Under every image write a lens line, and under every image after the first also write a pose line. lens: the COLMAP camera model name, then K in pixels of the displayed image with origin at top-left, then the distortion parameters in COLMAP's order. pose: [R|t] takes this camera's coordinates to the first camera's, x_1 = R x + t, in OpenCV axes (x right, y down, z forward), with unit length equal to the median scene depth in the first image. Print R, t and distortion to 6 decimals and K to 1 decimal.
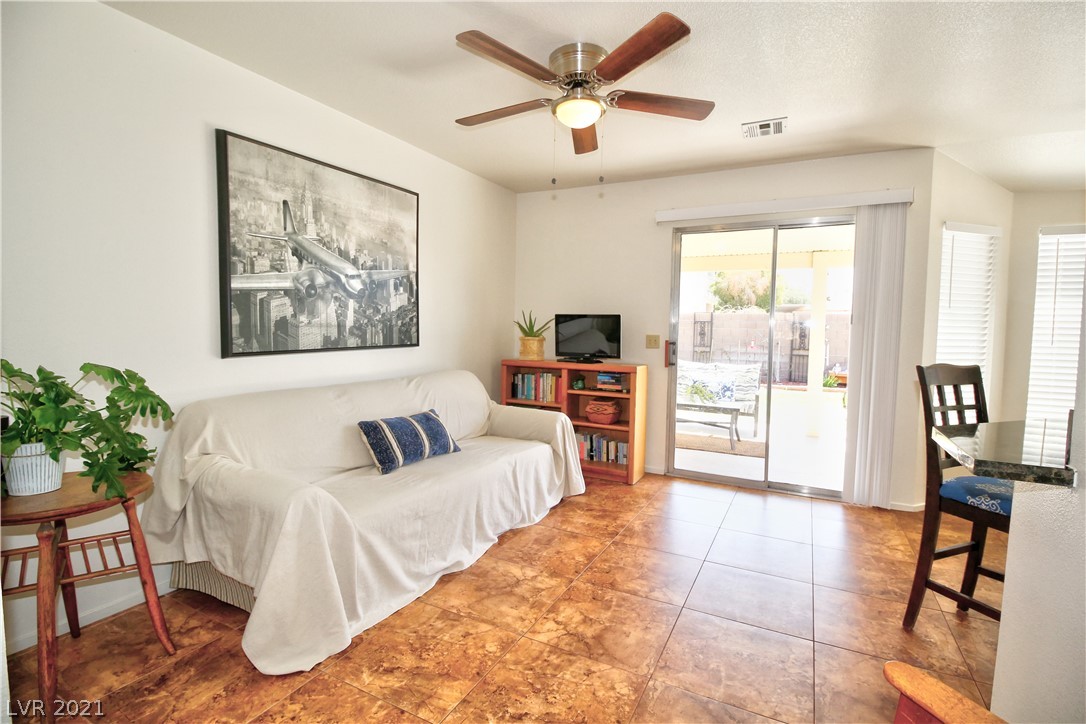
lens RADIAL K [[501.6, 0, 553.7], [0, 501.6, 354.3], [0, 0, 1]] dist [-0.006662, -0.009259]
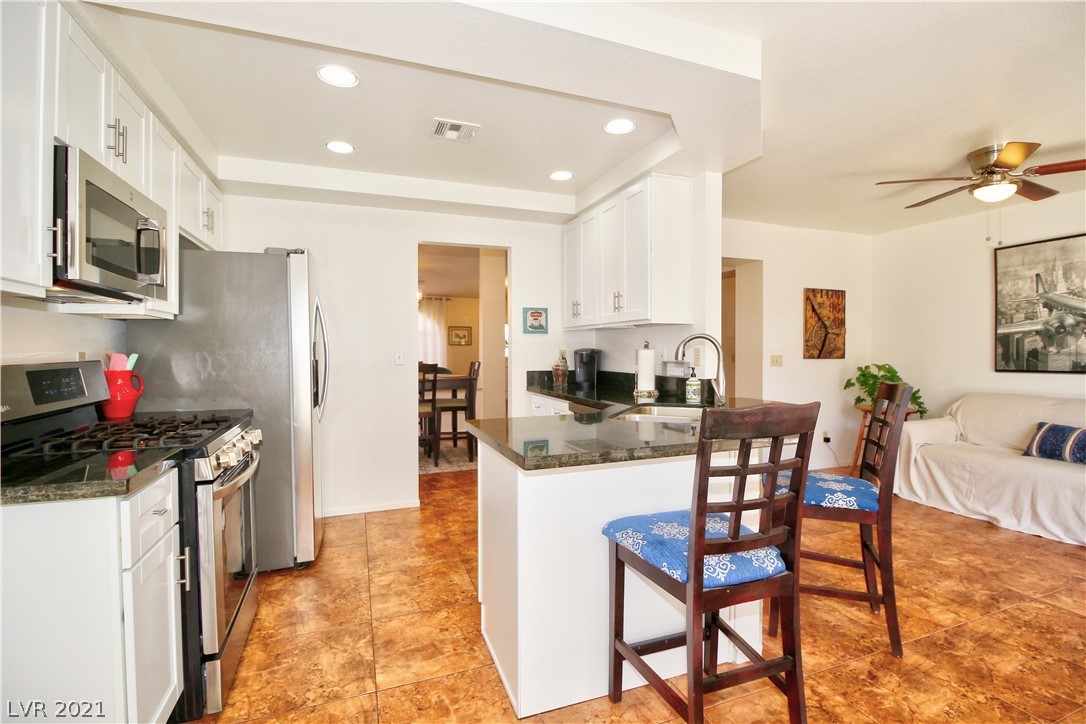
lens RADIAL K [[501.6, 0, 551.1], [0, 501.6, 353.9], [0, 0, 1]] dist [-0.006662, -0.009259]
pose [[-0.665423, -0.009753, -0.746403, 1.559226], [-0.051814, 0.998106, 0.033151, -0.030583], [0.744666, 0.060733, -0.664668, 0.879132]]
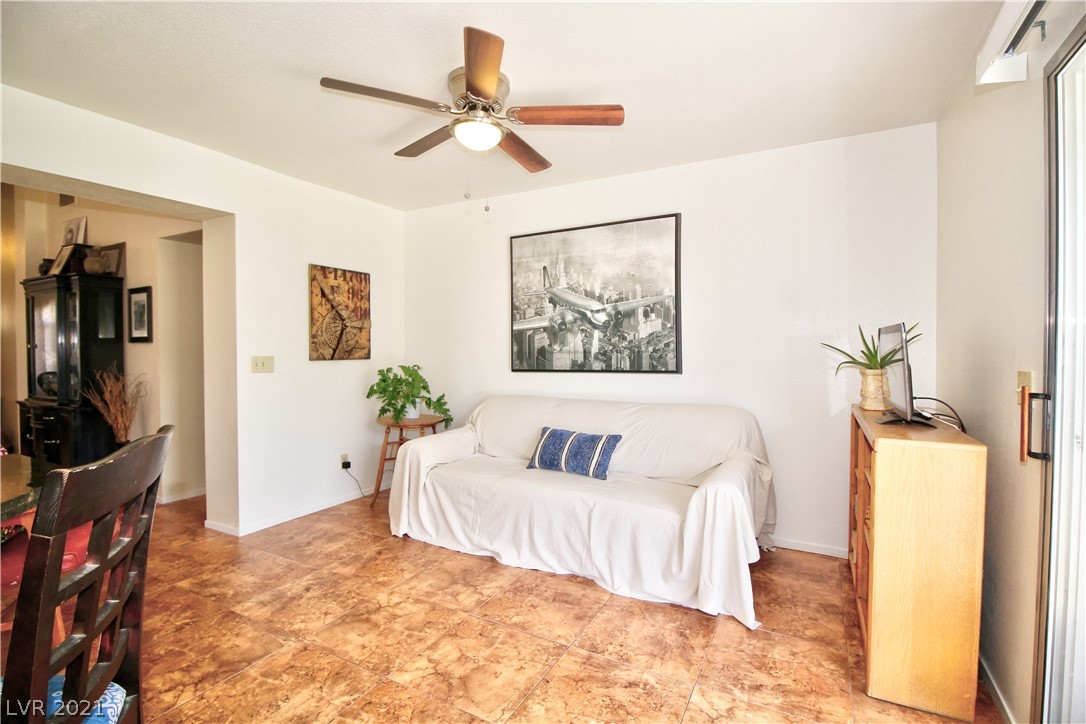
lens RADIAL K [[501.6, 0, 545.8], [0, 501.6, 354.3], [0, 0, 1]] dist [-0.006662, -0.009259]
pose [[-0.019314, -0.002694, -0.999810, 0.890971], [-0.053572, 0.998563, -0.001656, -0.048701], [0.998377, 0.053529, -0.019431, 1.011308]]
